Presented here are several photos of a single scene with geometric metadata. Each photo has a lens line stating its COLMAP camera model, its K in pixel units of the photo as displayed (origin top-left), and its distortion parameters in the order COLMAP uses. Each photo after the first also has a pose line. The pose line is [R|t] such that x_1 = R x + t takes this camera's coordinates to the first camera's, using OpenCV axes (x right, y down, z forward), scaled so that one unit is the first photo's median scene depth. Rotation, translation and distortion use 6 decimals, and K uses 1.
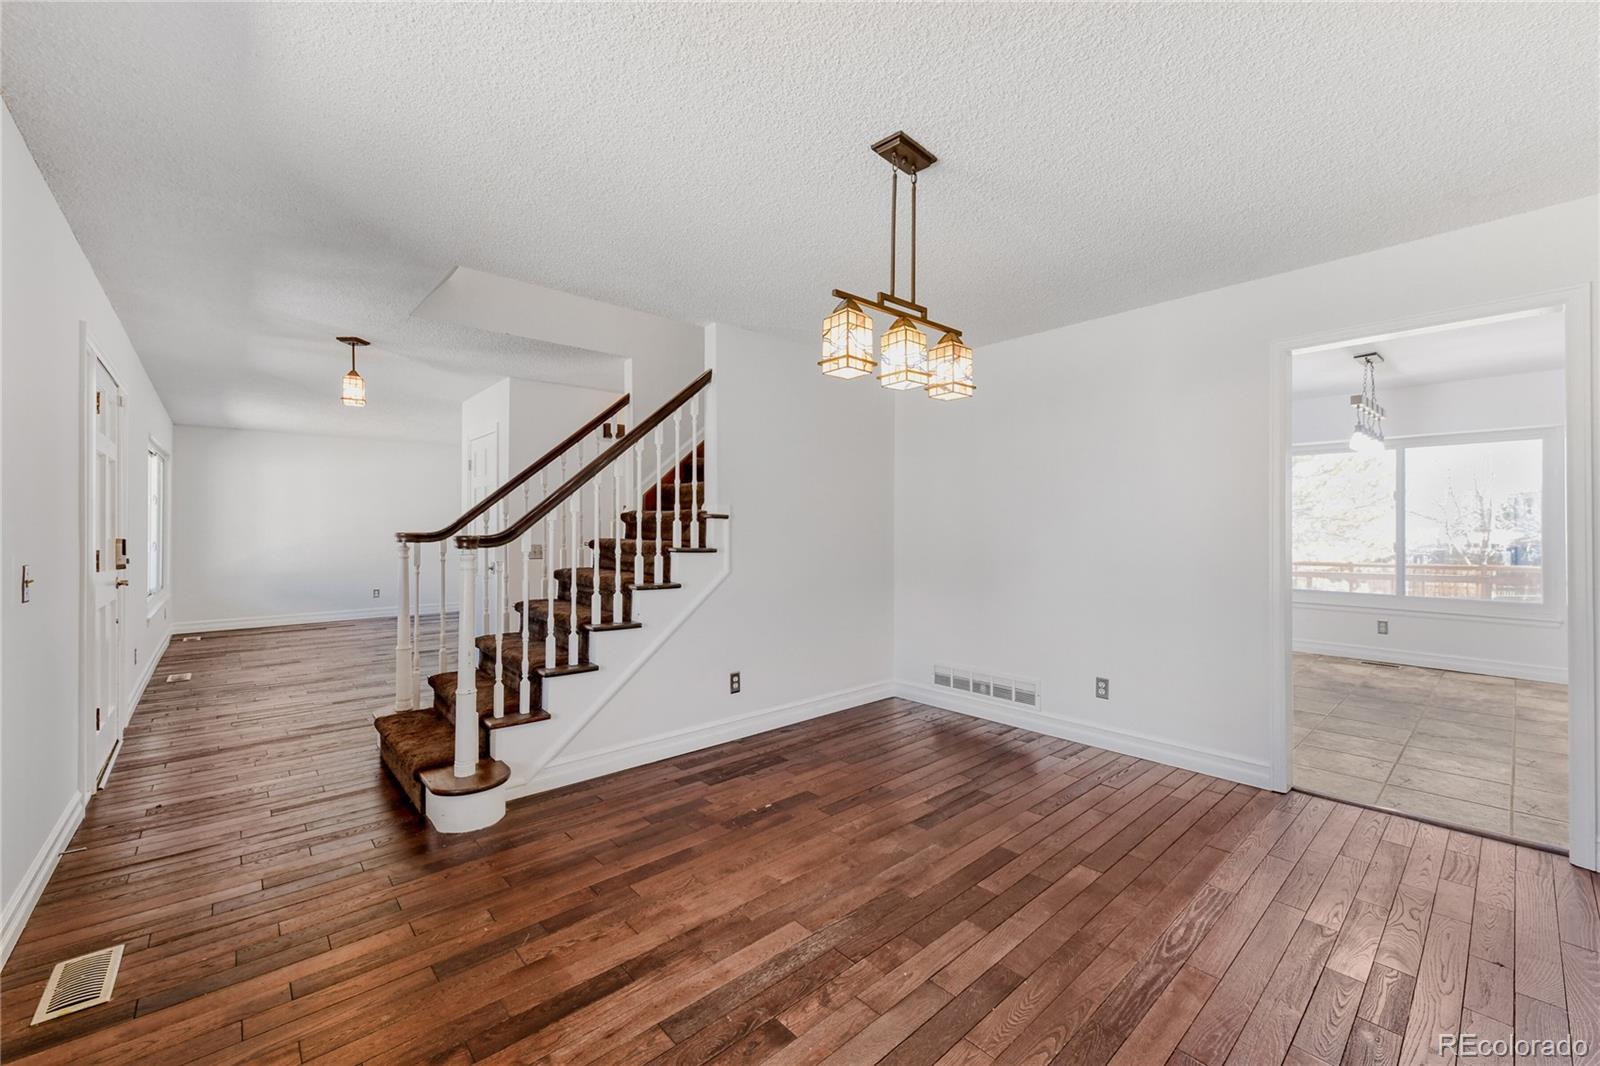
lens RADIAL K [[637.0, 0, 807.7], [0, 637.0, 525.6], [0, 0, 1]] dist [0.006325, -0.002559]
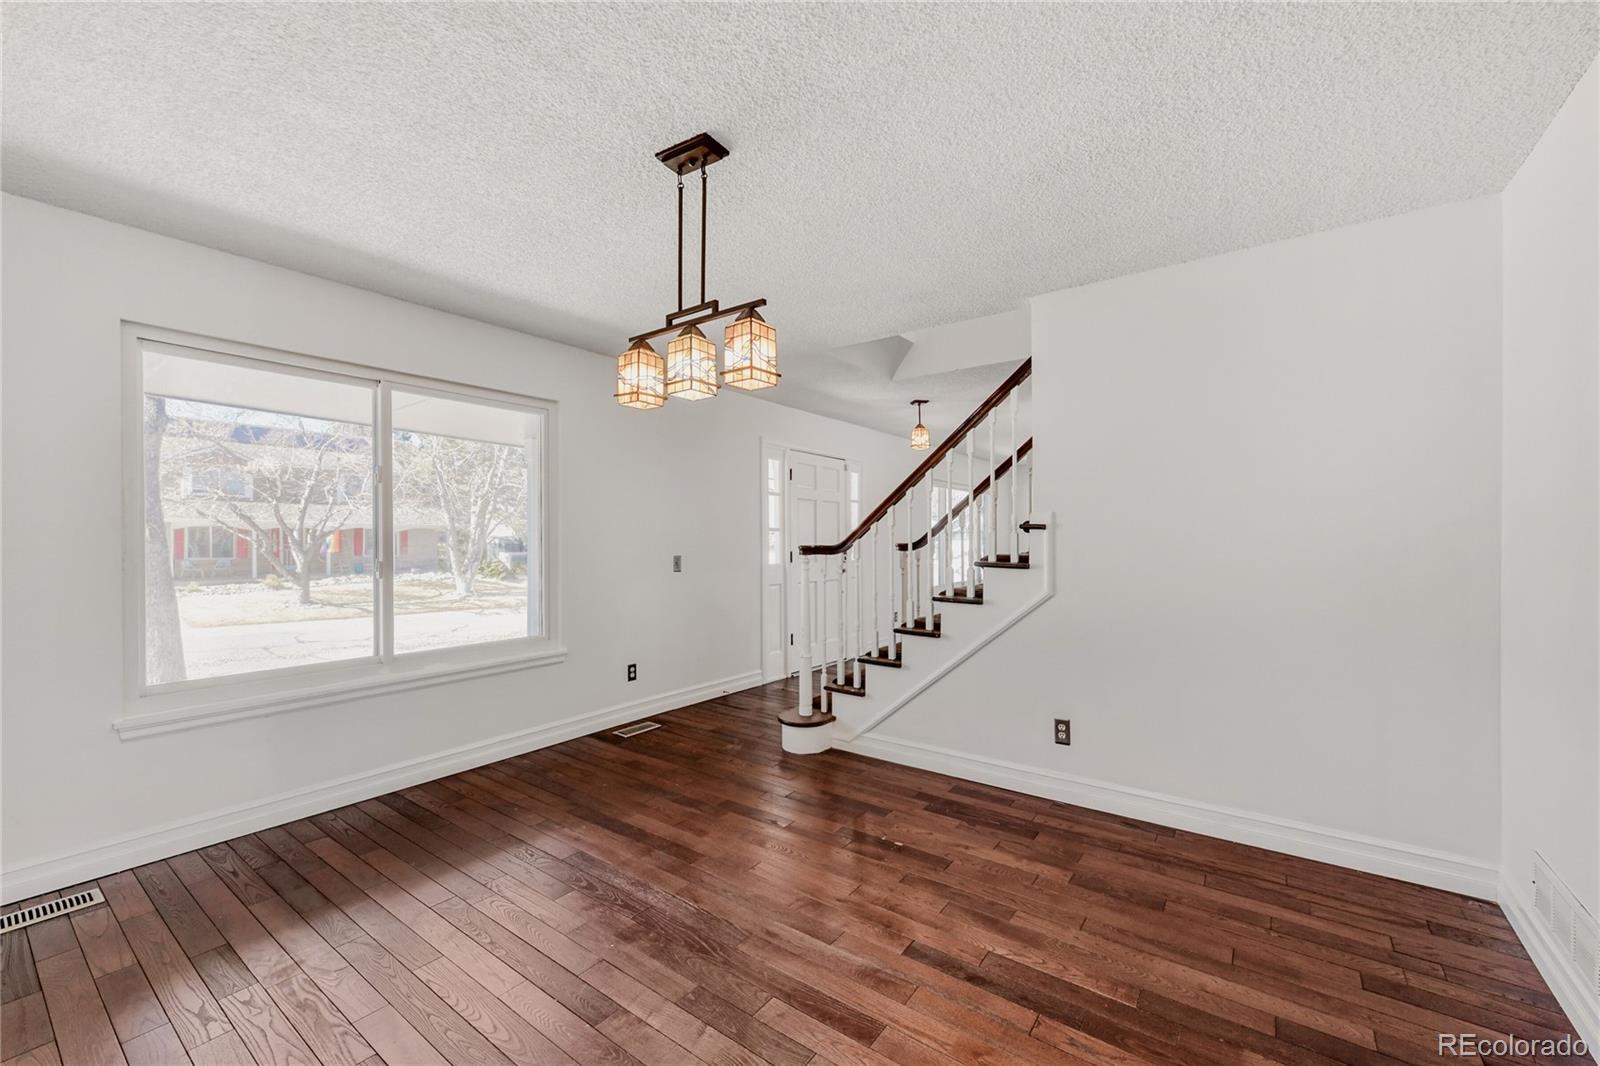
lens RADIAL K [[637.0, 0, 808.3], [0, 637.0, 540.5], [0, 0, 1]] dist [0.006325, -0.002559]
pose [[0.210660, 0.002676, -0.977556, 0.902356], [0.002580, 0.999991, 0.003293, 0.000557], [0.977556, -0.003216, 0.210651, 0.763469]]
